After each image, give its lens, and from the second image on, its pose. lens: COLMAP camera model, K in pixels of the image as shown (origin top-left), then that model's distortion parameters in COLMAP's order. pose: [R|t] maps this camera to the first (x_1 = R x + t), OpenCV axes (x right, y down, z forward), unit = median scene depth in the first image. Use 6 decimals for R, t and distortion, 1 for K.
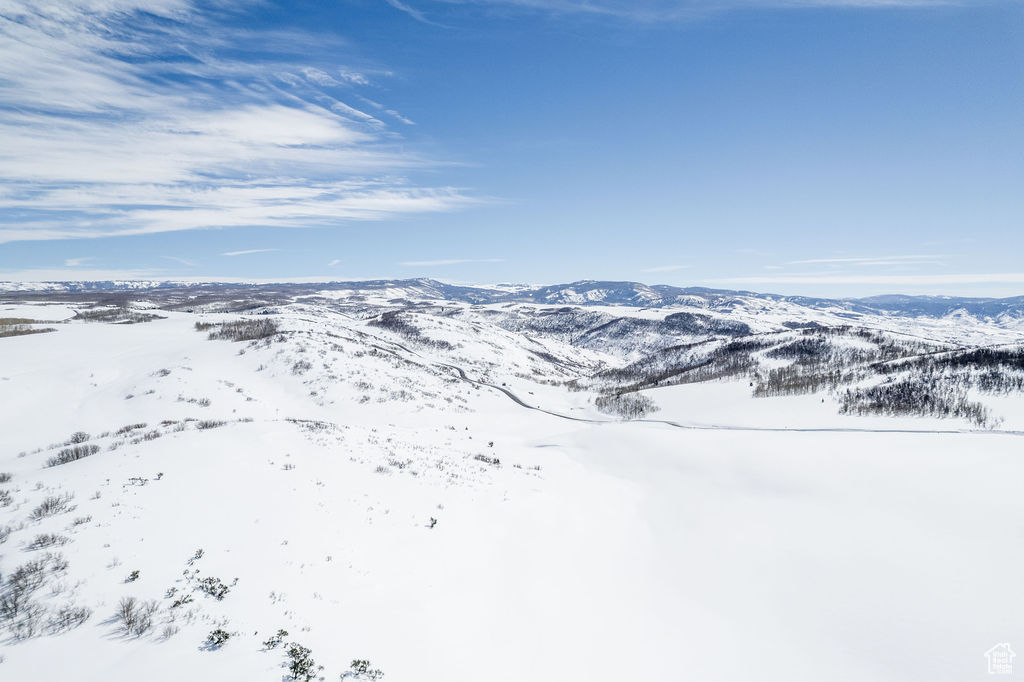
lens RADIAL K [[669.8, 0, 522.2], [0, 669.8, 347.3], [0, 0, 1]] dist [-0.077769, 0.067379]
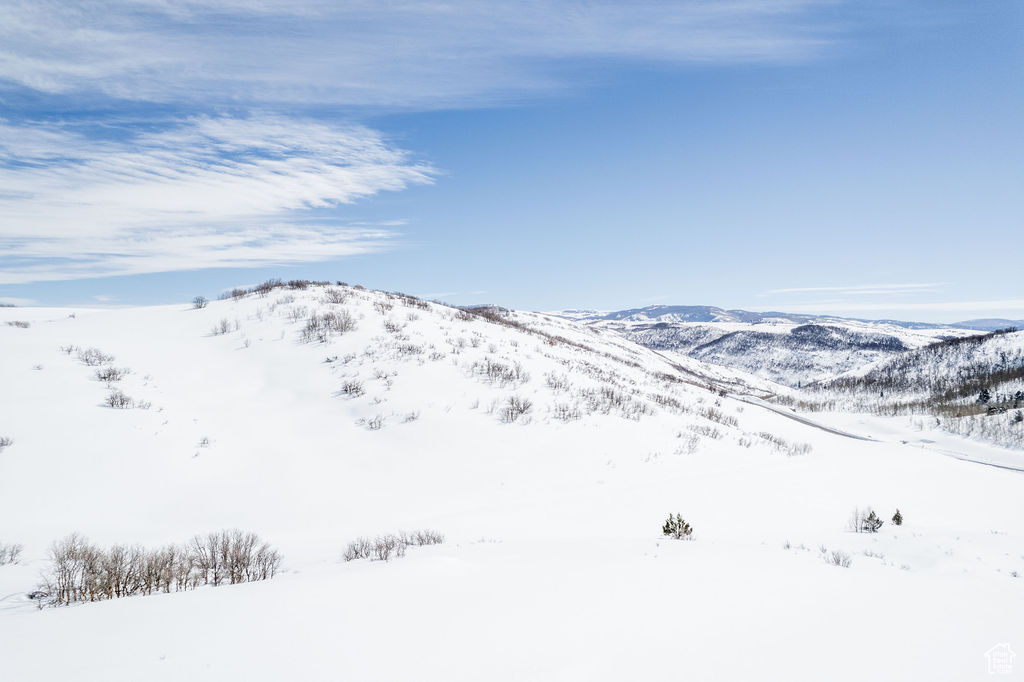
lens RADIAL K [[669.8, 0, 516.0], [0, 669.8, 339.0], [0, 0, 1]] dist [-0.077769, 0.067379]
pose [[0.994928, -0.002936, -0.100543, -0.048582], [-0.002764, 0.998398, -0.056505, 0.014950], [0.100548, 0.056496, 0.993327, 0.164465]]
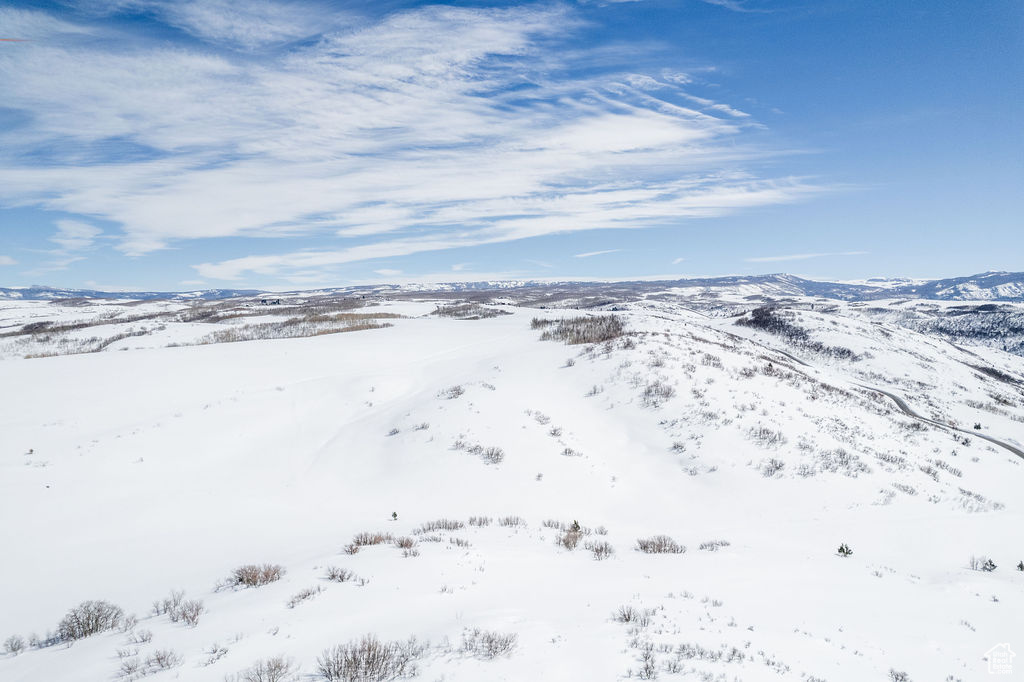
lens RADIAL K [[669.8, 0, 504.1], [0, 669.8, 338.0], [0, 0, 1]] dist [-0.077769, 0.067379]
pose [[0.859797, 0.023488, -0.510096, -0.036734], [-0.029152, 0.999570, -0.003111, -0.003875], [0.509803, 0.017545, 0.860112, 0.103812]]
